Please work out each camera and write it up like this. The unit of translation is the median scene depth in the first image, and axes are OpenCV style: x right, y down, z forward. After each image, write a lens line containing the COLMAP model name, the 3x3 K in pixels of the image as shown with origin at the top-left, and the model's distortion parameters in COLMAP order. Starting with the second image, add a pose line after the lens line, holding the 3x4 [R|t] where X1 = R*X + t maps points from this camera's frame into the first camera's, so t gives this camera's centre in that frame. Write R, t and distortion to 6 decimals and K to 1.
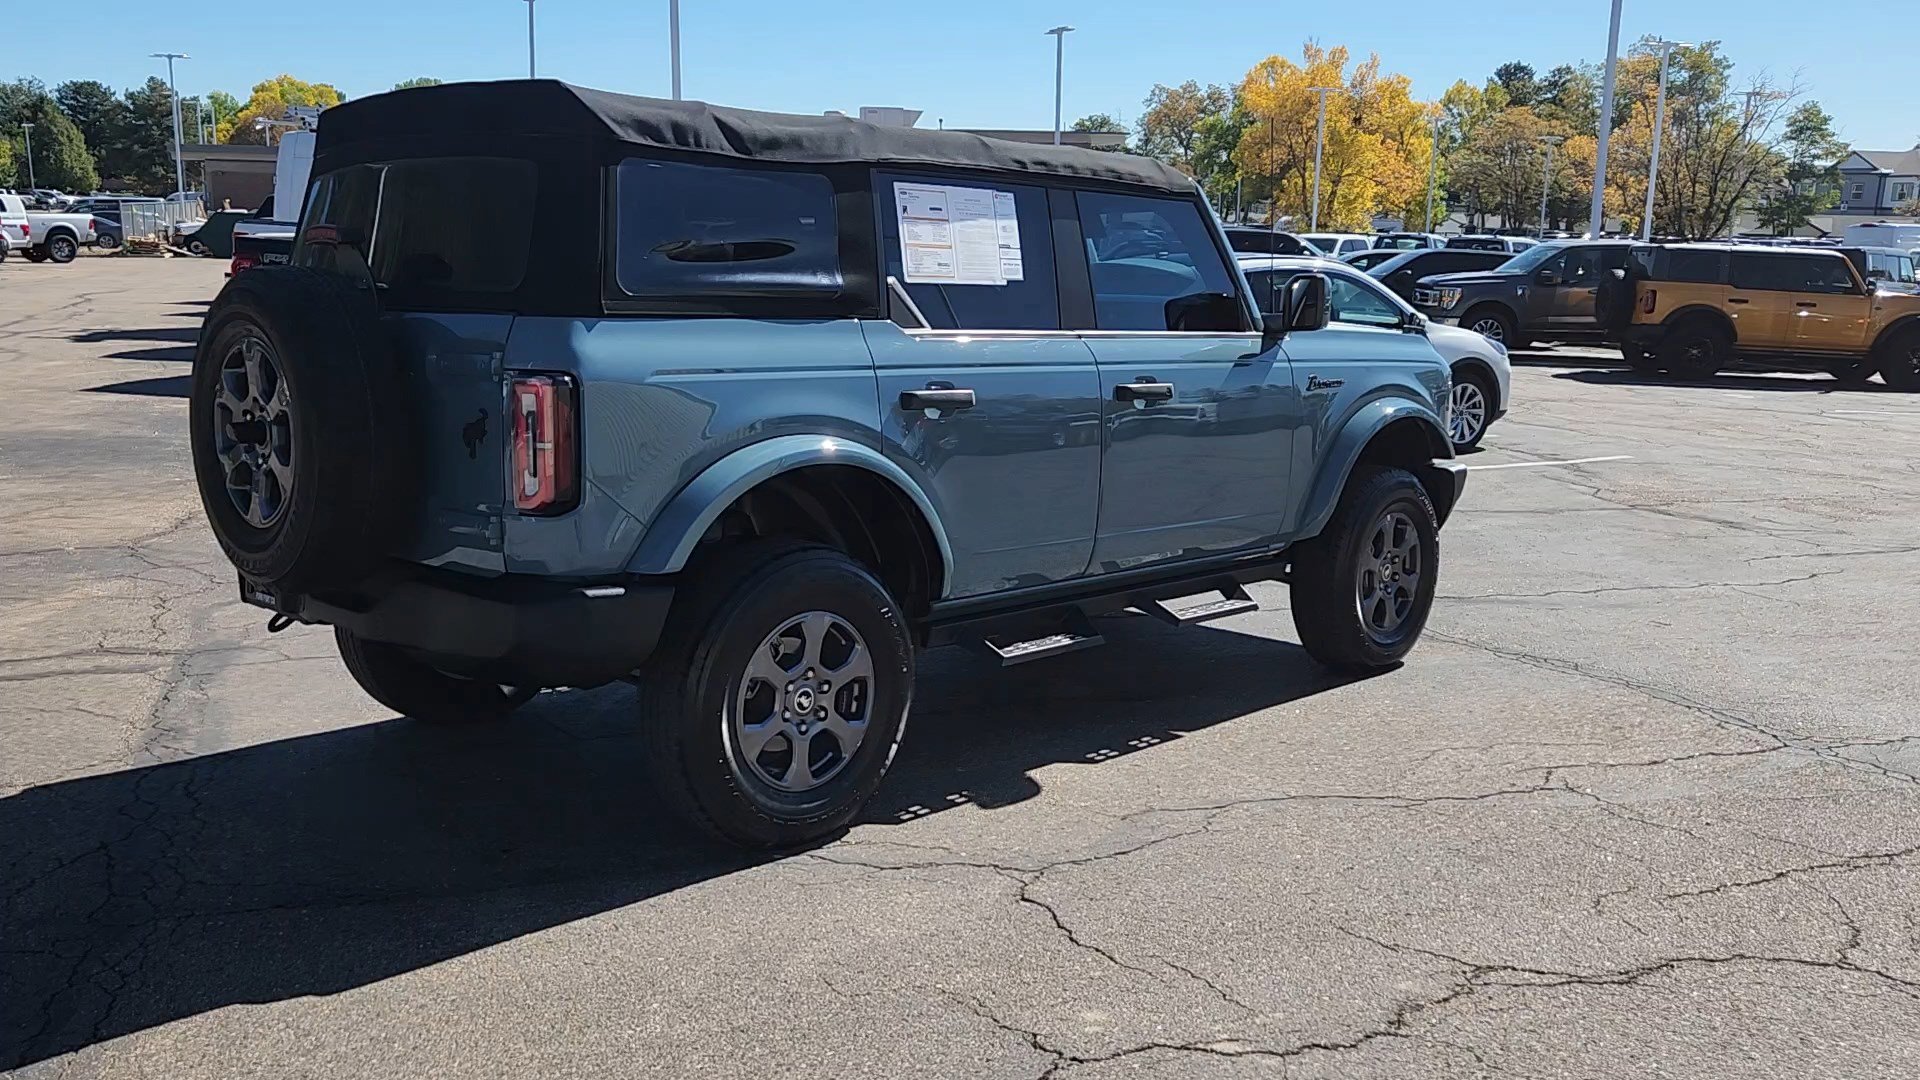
lens RADIAL K [[1638.2, 0, 944.1], [0, 1638.2, 535.0], [0, 0, 1]] dist [0.019999, 0.000024]
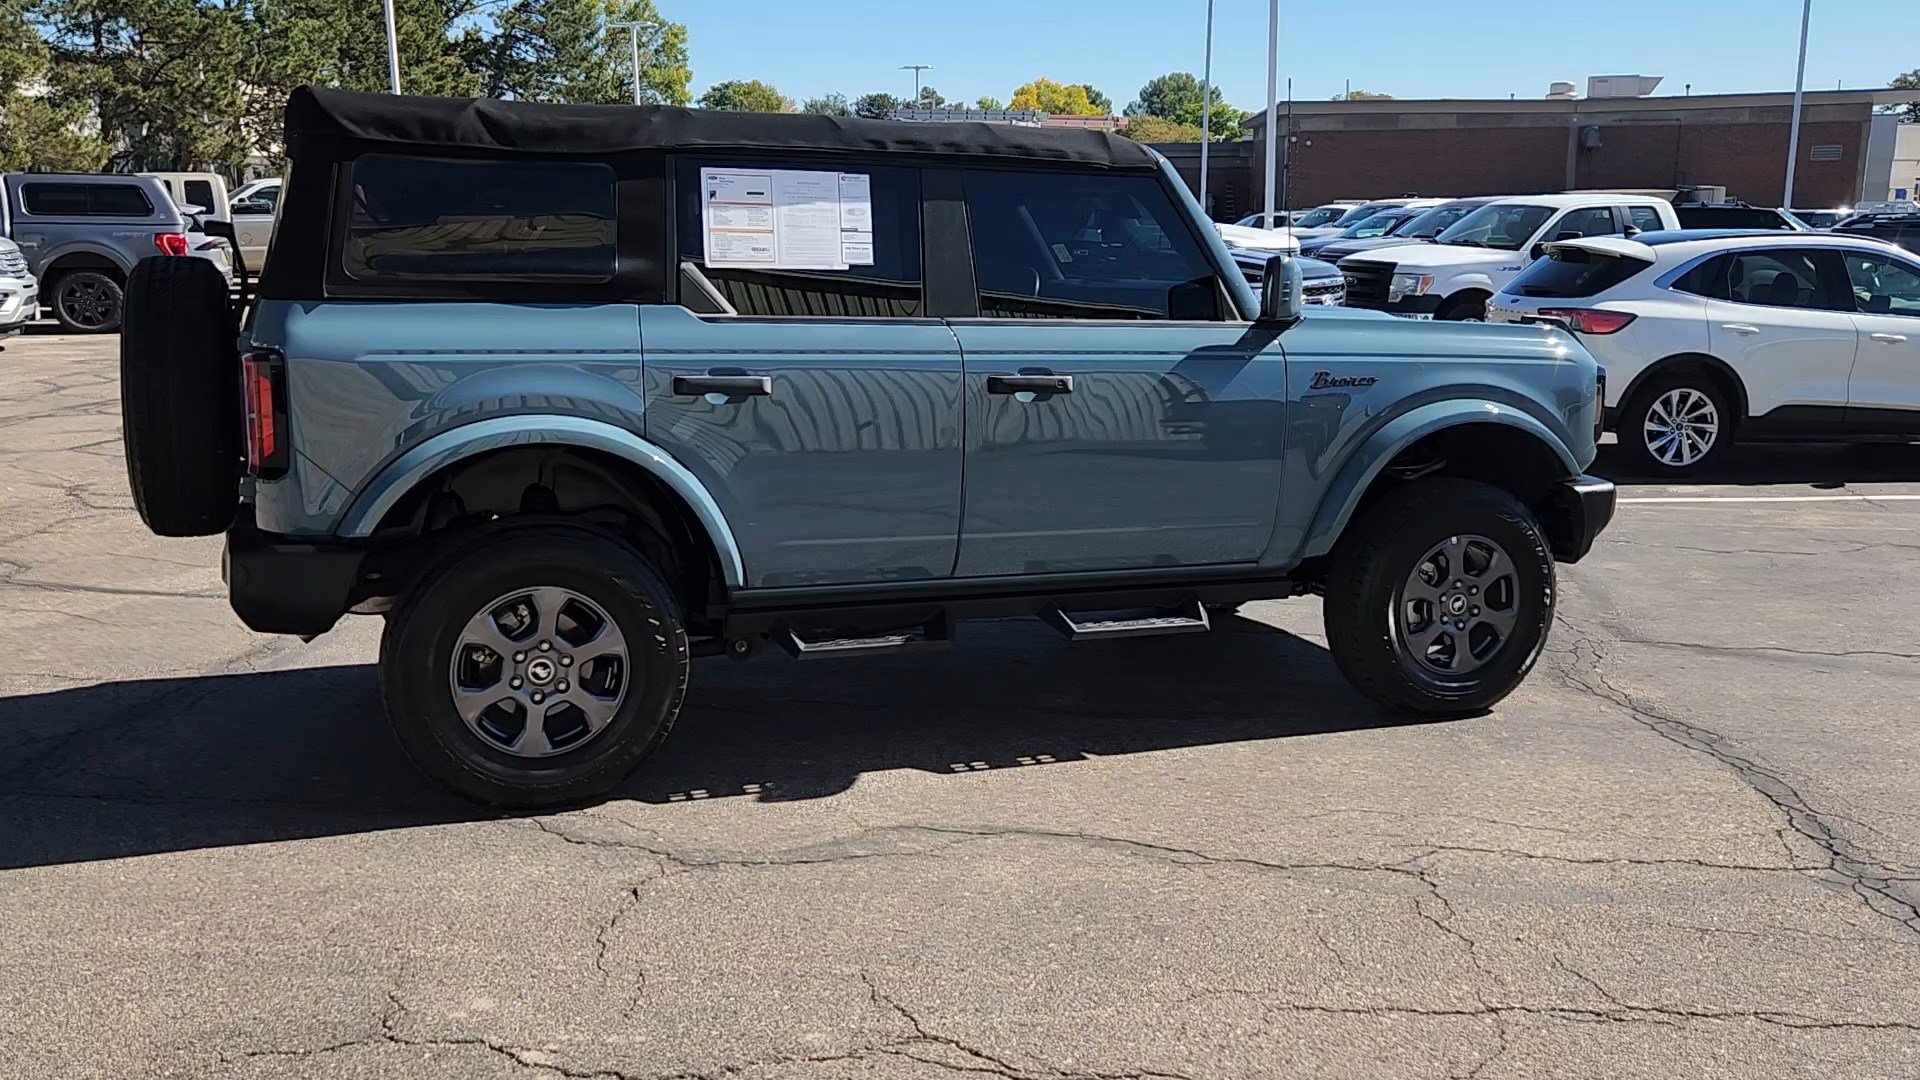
lens RADIAL K [[1638.2, 0, 944.1], [0, 1638.2, 535.0], [0, 0, 1]] dist [0.019999, 0.000024]
pose [[0.903371, 0.063346, -0.424157, 0.506297], [-0.060123, 0.997970, 0.020992, -0.019429], [0.424625, 0.006538, 0.905346, 0.145113]]
